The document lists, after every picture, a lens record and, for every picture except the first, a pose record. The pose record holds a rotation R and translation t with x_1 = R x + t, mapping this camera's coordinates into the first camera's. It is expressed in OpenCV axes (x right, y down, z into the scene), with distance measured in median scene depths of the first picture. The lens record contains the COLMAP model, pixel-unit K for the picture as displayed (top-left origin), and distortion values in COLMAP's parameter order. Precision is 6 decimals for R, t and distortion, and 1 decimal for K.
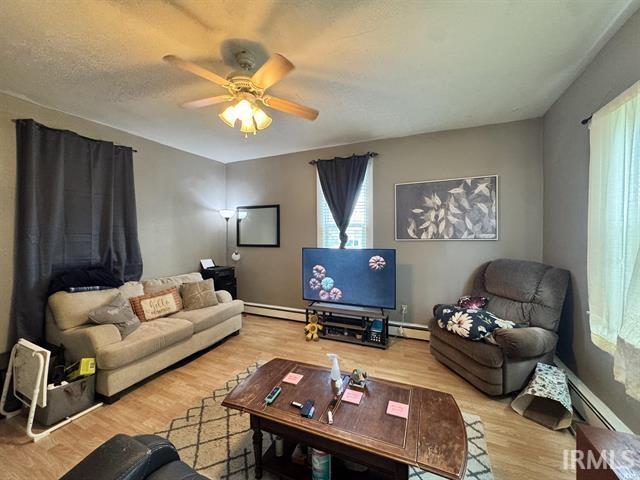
lens RADIAL K [[255.0, 0, 320.0], [0, 255.0, 240.0], [0, 0, 1]] dist [-0.000850, 0.000062]
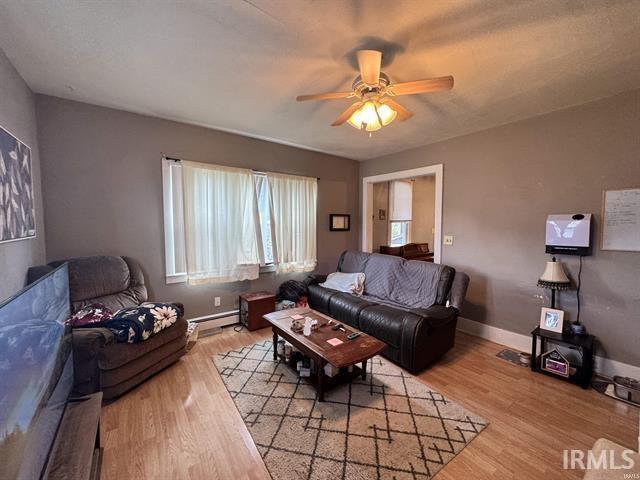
lens RADIAL K [[255.0, 0, 320.0], [0, 255.0, 240.0], [0, 0, 1]] dist [-0.000850, 0.000062]
pose [[-0.870134, -0.026825, 0.492084, -0.353352], [0.013058, 0.996912, 0.077434, -0.035783], [-0.492642, 0.073804, -0.867097, 1.138098]]
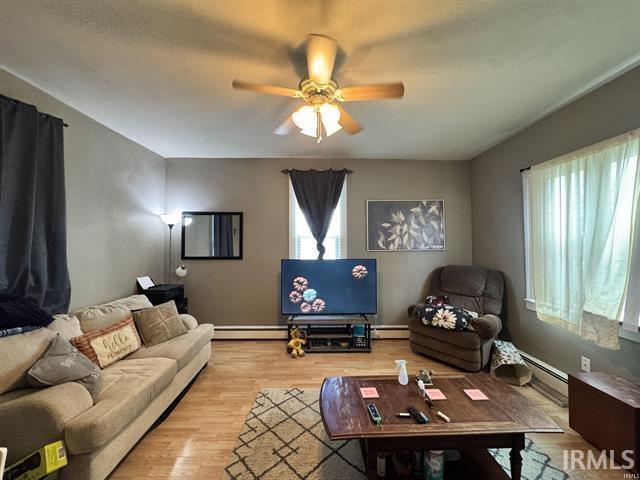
lens RADIAL K [[255.0, 0, 320.0], [0, 255.0, 240.0], [0, 0, 1]] dist [-0.000850, 0.000062]
pose [[0.908923, 0.010697, 0.416828, -0.374368], [0.006235, 0.999210, -0.039240, -0.004025], [-0.416918, 0.038265, 0.908138, 0.089269]]
